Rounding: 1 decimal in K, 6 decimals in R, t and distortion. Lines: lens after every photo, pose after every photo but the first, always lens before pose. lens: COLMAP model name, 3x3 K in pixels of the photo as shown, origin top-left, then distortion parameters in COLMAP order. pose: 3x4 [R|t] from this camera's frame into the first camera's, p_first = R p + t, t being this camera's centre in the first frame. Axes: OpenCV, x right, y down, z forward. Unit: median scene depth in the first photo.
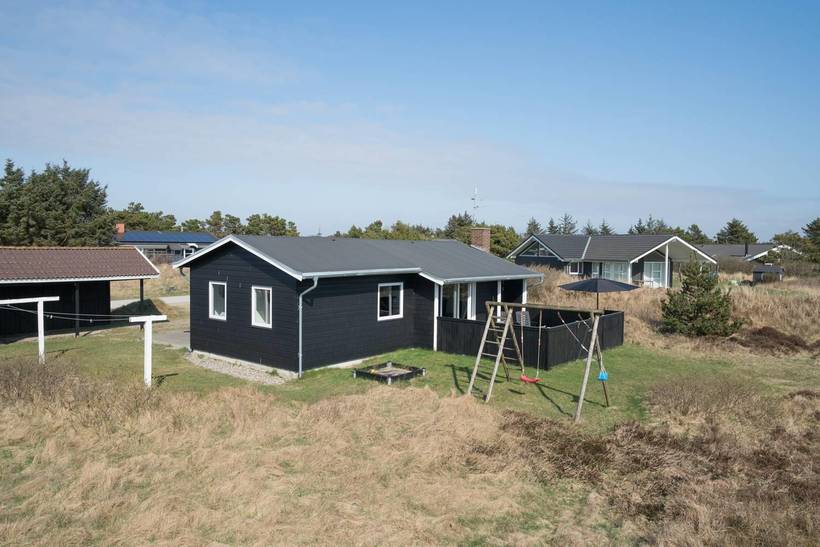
lens RADIAL K [[587.4, 0, 410.0], [0, 587.4, 273.5], [0, 0, 1]] dist [0.009605, 0.004917]
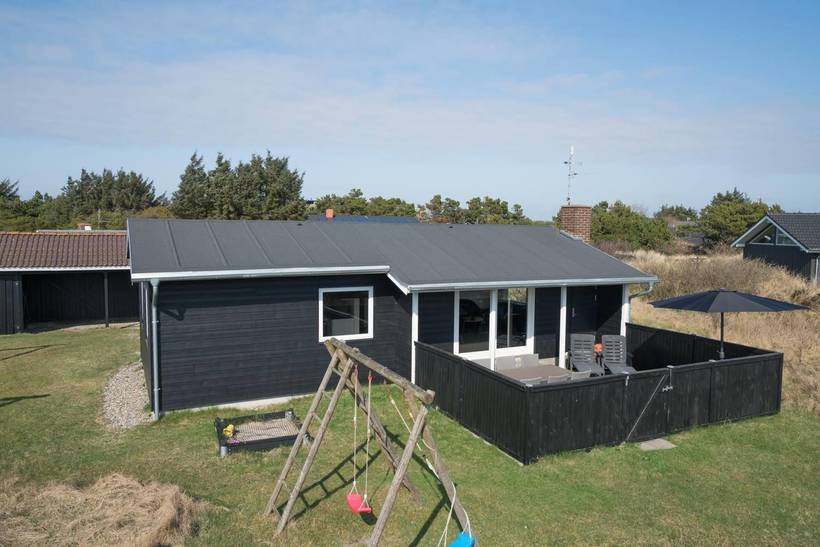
lens RADIAL K [[587.4, 0, 410.0], [0, 587.4, 273.5], [0, 0, 1]] dist [0.009605, 0.004917]
pose [[0.905224, 0.030309, -0.423852, 0.120575], [-0.018496, 0.999318, 0.031958, -0.008650], [0.424532, -0.021090, 0.905167, 0.156055]]
